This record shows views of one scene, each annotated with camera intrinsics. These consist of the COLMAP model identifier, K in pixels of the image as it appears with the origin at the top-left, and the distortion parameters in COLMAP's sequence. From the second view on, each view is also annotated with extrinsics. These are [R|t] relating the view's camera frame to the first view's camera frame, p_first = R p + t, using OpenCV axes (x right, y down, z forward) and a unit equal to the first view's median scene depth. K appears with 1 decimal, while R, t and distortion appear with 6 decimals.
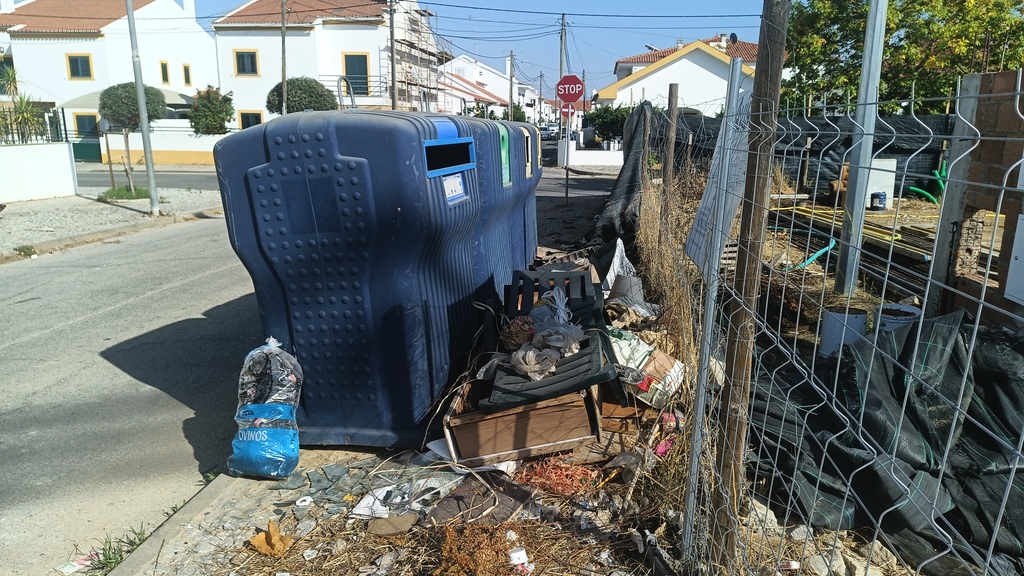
lens RADIAL K [[701.9, 0, 503.4], [0, 701.9, 278.9], [0, 0, 1]] dist [0.055727, -0.072487]
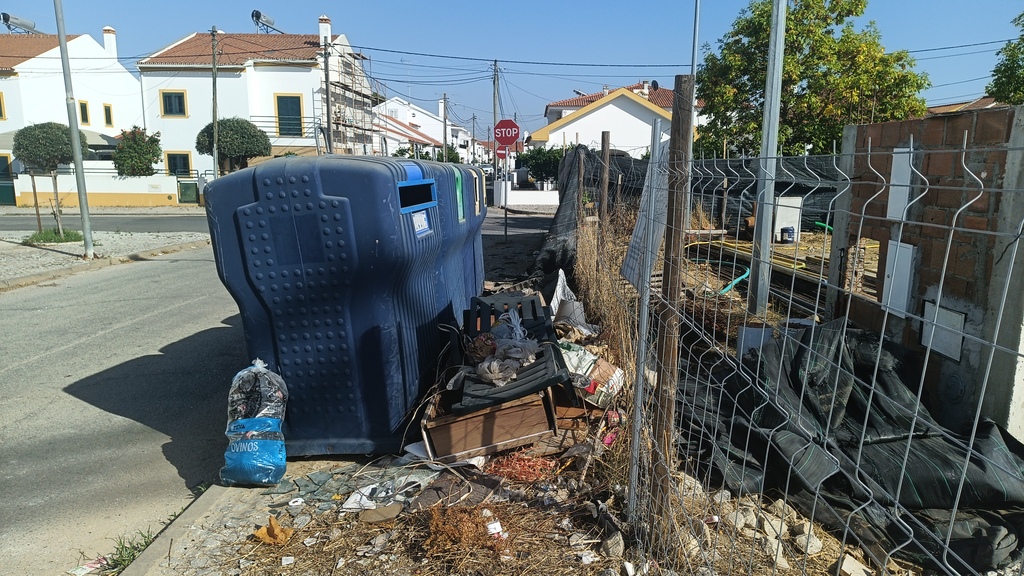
lens RADIAL K [[707.6, 0, 512.0], [0, 707.6, 288.0], [0, 0, 1]] dist [0.052420, -0.066627]
pose [[0.994199, -0.019355, 0.105800, -0.033472], [0.023999, 0.998795, -0.042801, 0.019931], [-0.104844, 0.045091, 0.993466, -0.105396]]
